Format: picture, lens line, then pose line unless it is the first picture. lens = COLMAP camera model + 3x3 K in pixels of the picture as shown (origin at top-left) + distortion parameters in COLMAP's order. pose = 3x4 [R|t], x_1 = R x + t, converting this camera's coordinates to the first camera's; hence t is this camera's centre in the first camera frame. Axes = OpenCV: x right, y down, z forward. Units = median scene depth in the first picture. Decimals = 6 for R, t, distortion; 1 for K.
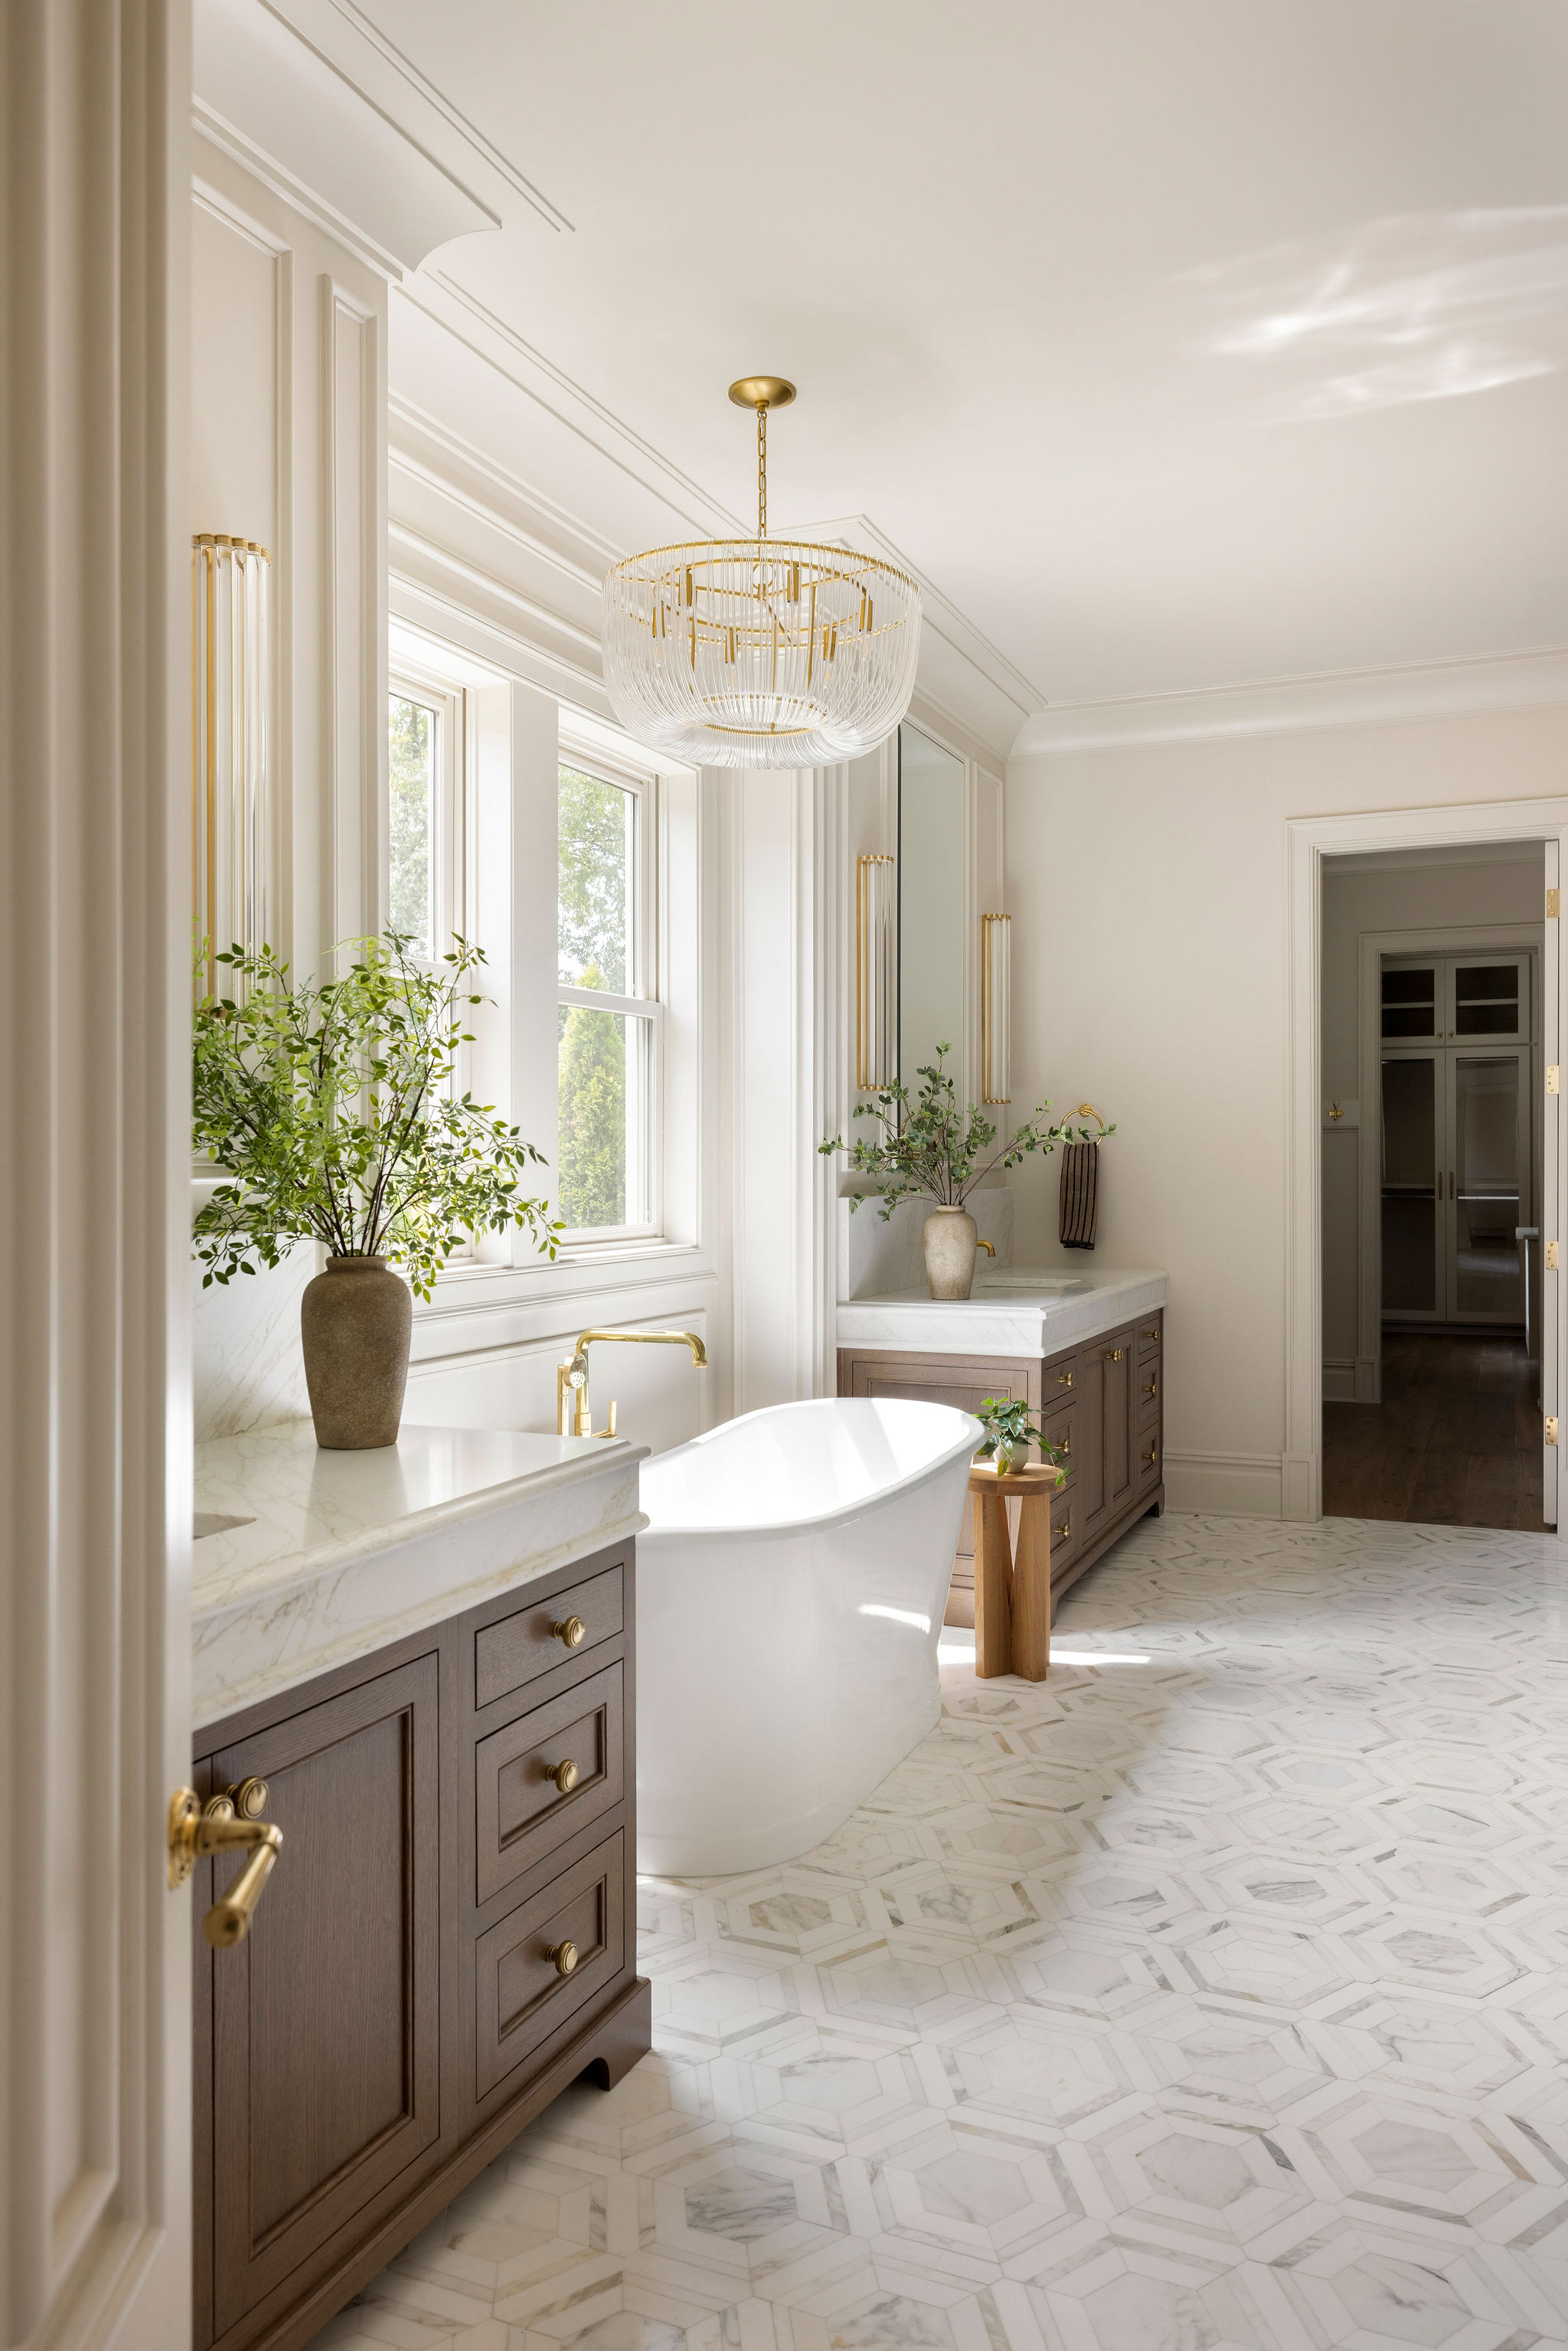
lens RADIAL K [[1554.2, 0, 780.3], [0, 1554.2, 1163.4], [0, 0, 1]] dist [-0.003517, -0.000664]
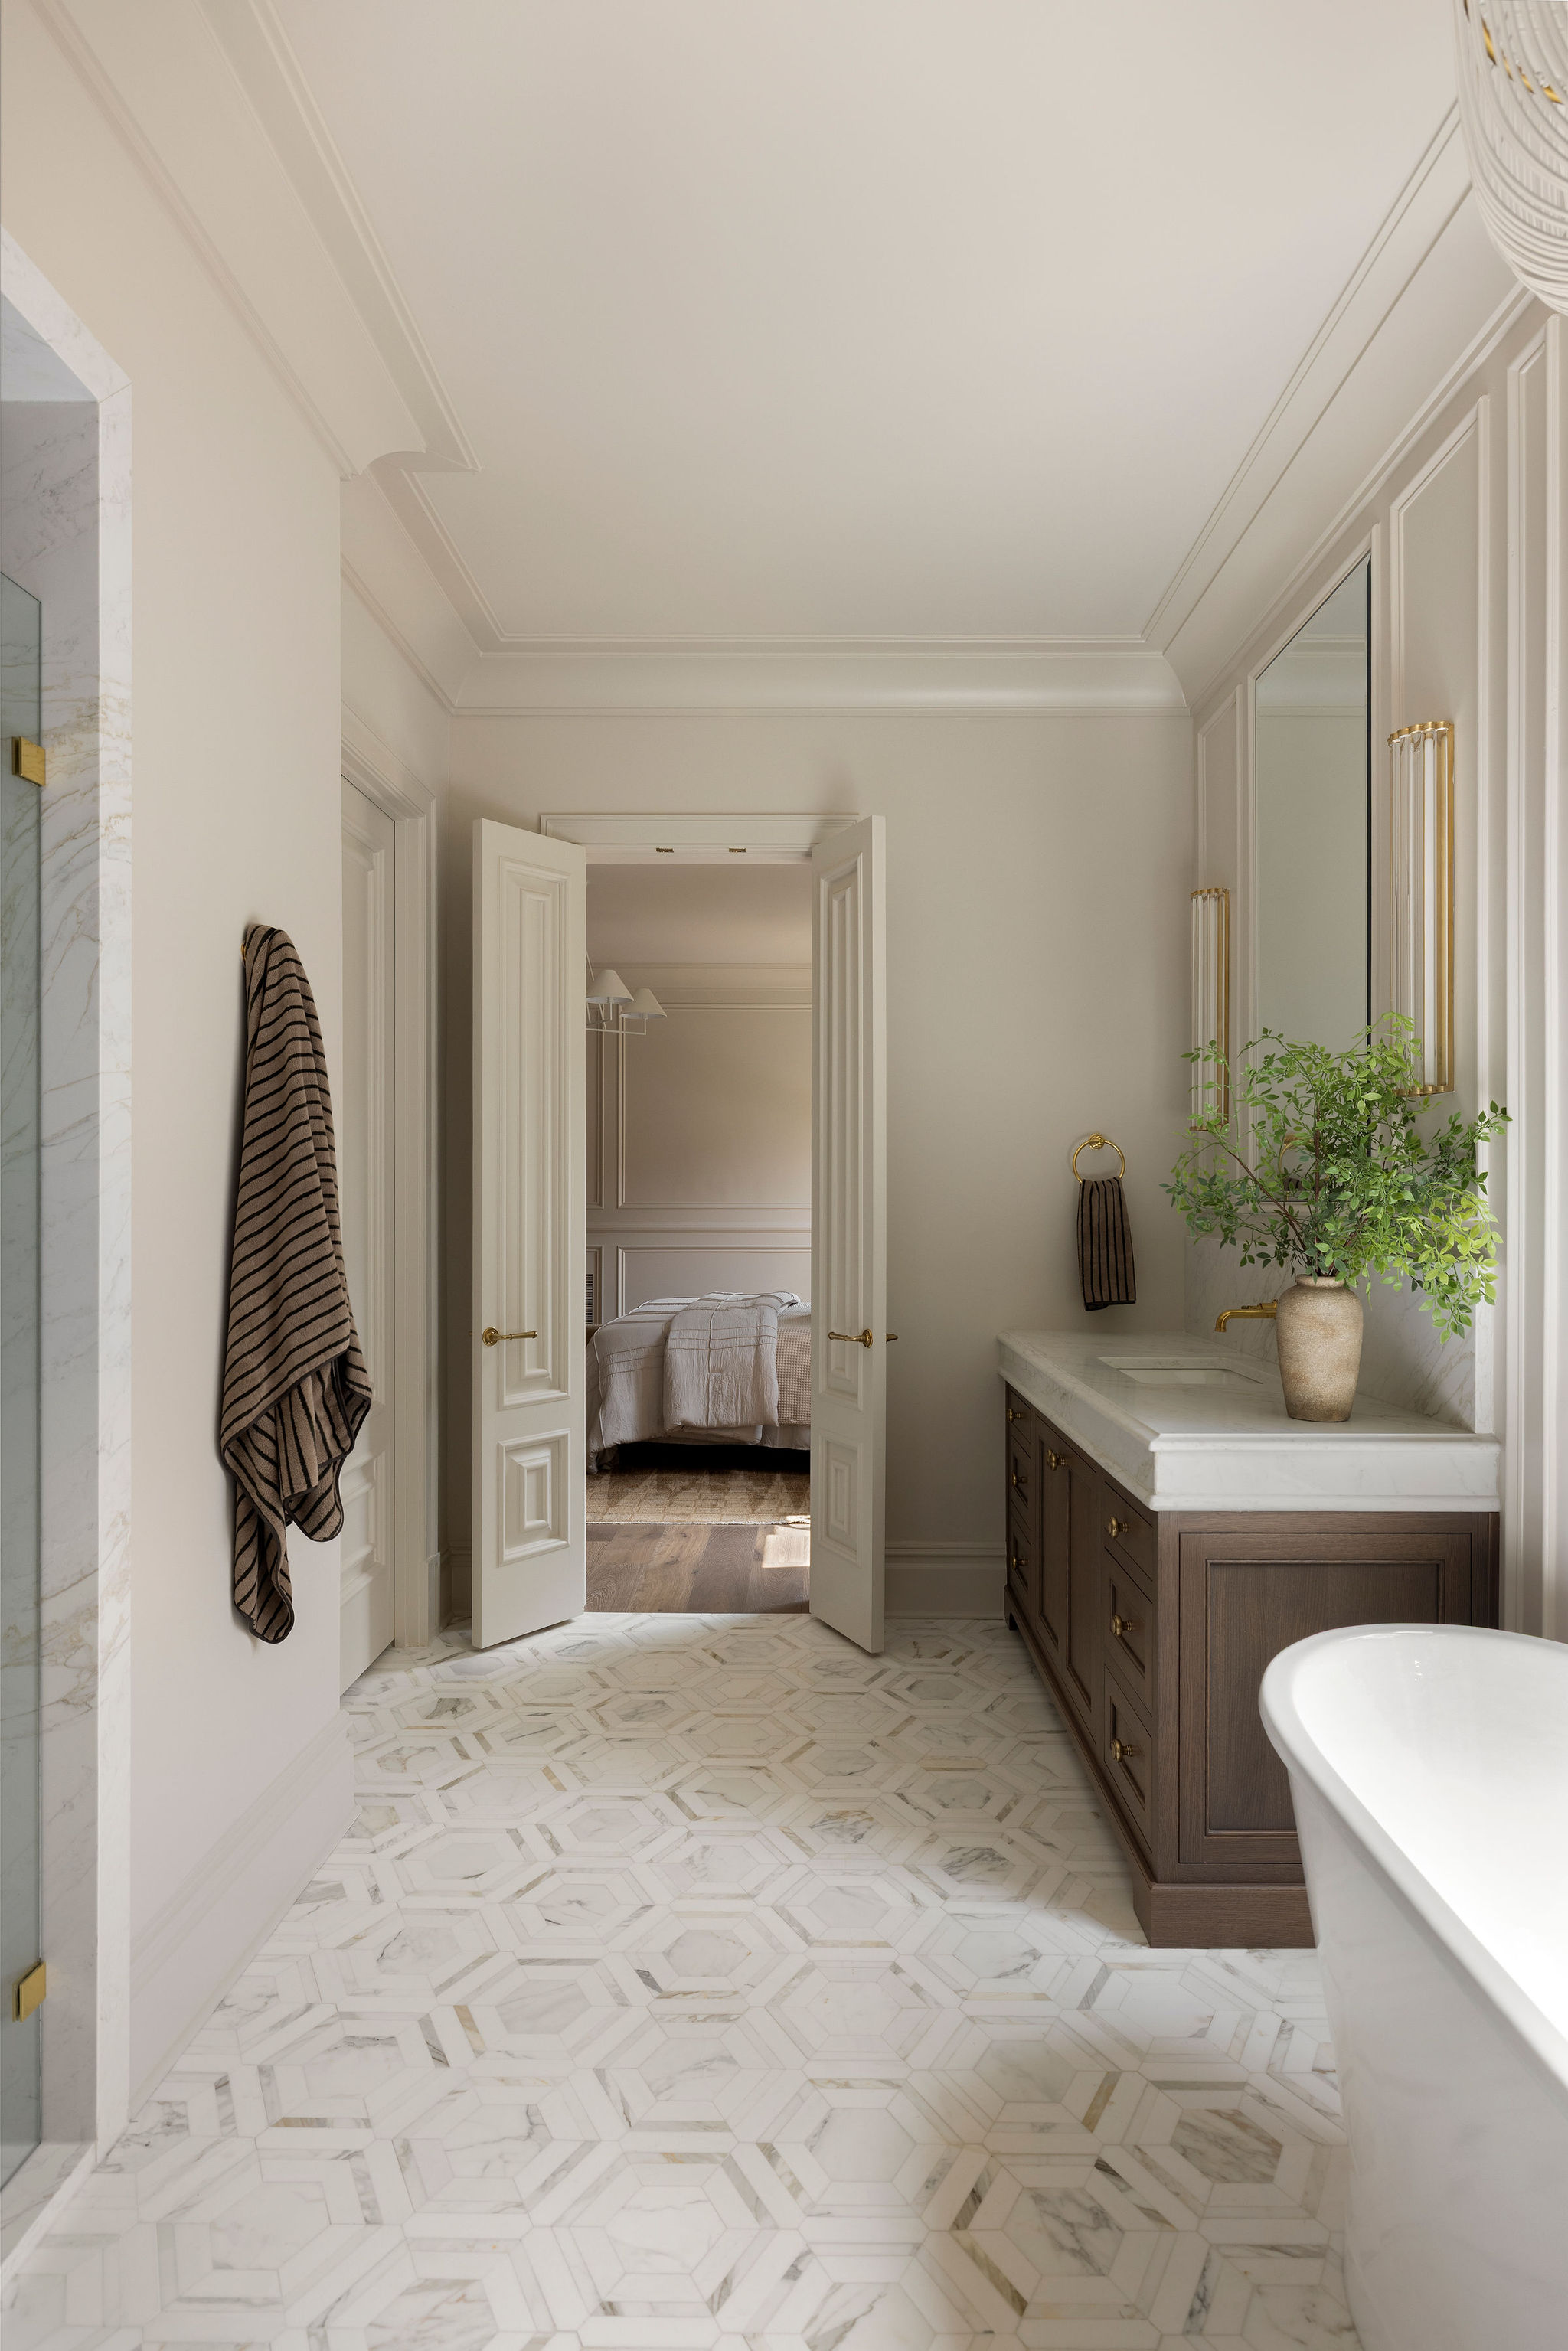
lens RADIAL K [[1296.4, 0, 784.9], [0, 1296.4, 1187.9], [0, 0, 1]] dist [0.007082, -0.000408]
pose [[-0.919726, -0.001005, -0.392559, 0.573870], [0.000918, 0.999988, -0.004712, -0.010630], [0.392560, -0.004695, -0.919715, 1.827417]]
